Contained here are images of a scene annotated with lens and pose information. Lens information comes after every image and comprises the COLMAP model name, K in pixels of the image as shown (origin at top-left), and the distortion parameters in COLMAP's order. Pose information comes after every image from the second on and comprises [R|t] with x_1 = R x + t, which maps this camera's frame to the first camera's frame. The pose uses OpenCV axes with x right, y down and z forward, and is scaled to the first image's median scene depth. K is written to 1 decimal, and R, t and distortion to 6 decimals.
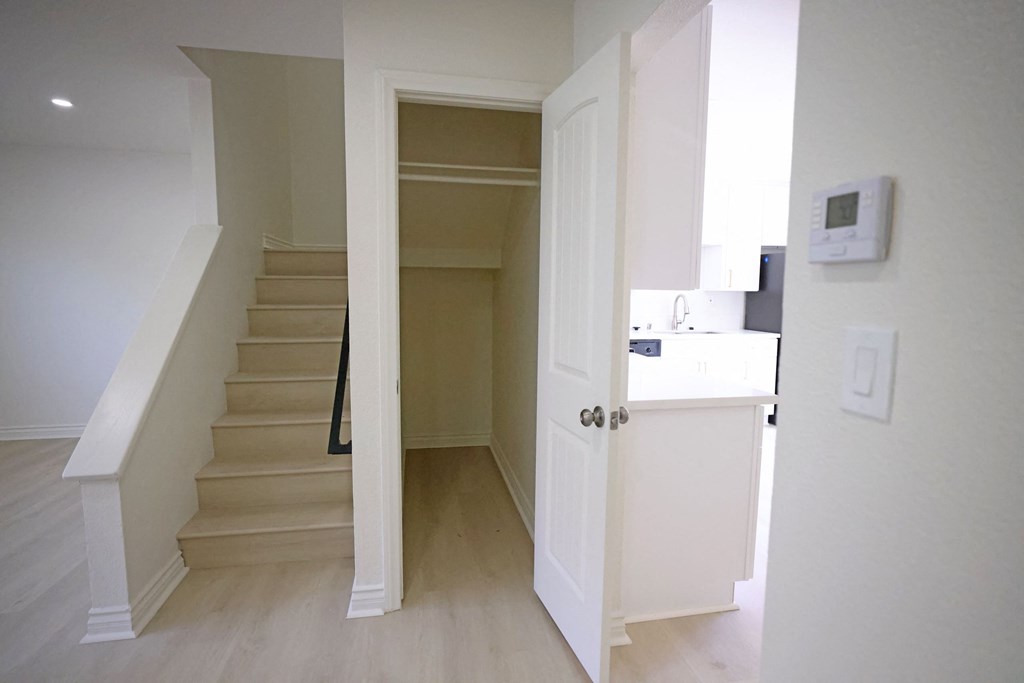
lens RADIAL K [[500.9, 0, 512.2], [0, 500.9, 344.8], [0, 0, 1]] dist [-0.004474, -0.000442]
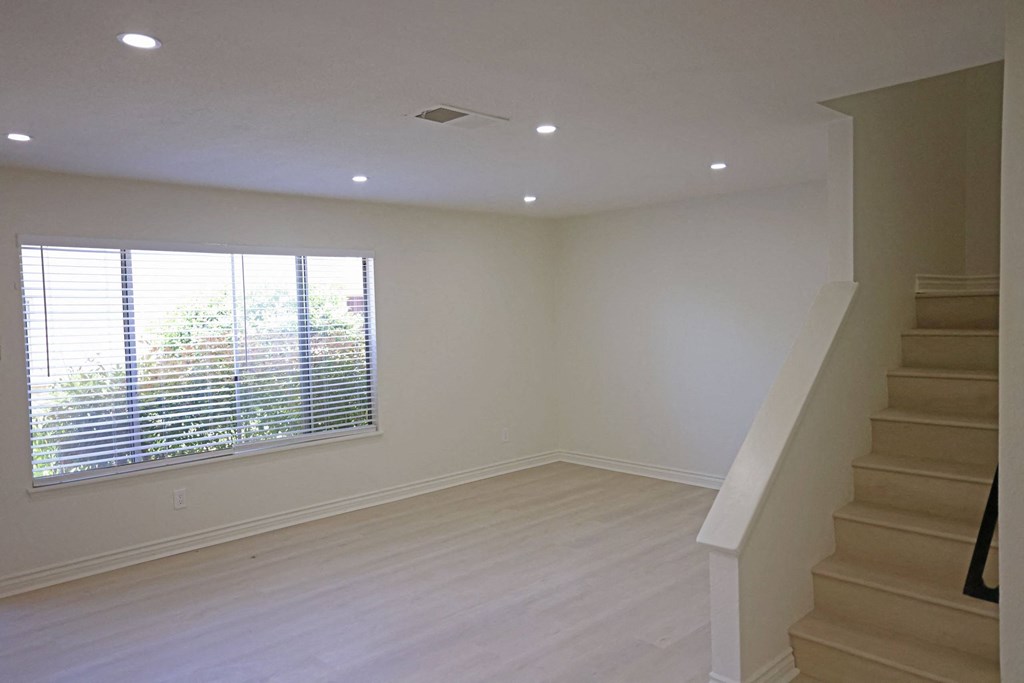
lens RADIAL K [[714.7, 0, 512.0], [0, 714.7, 341.5], [0, 0, 1]] dist [0.003711, 0.002985]
pose [[0.527490, 0.015383, -0.849422, 0.196907], [-0.056610, 0.998250, -0.017076, -0.111199], [0.847673, 0.057093, 0.527438, -0.184363]]
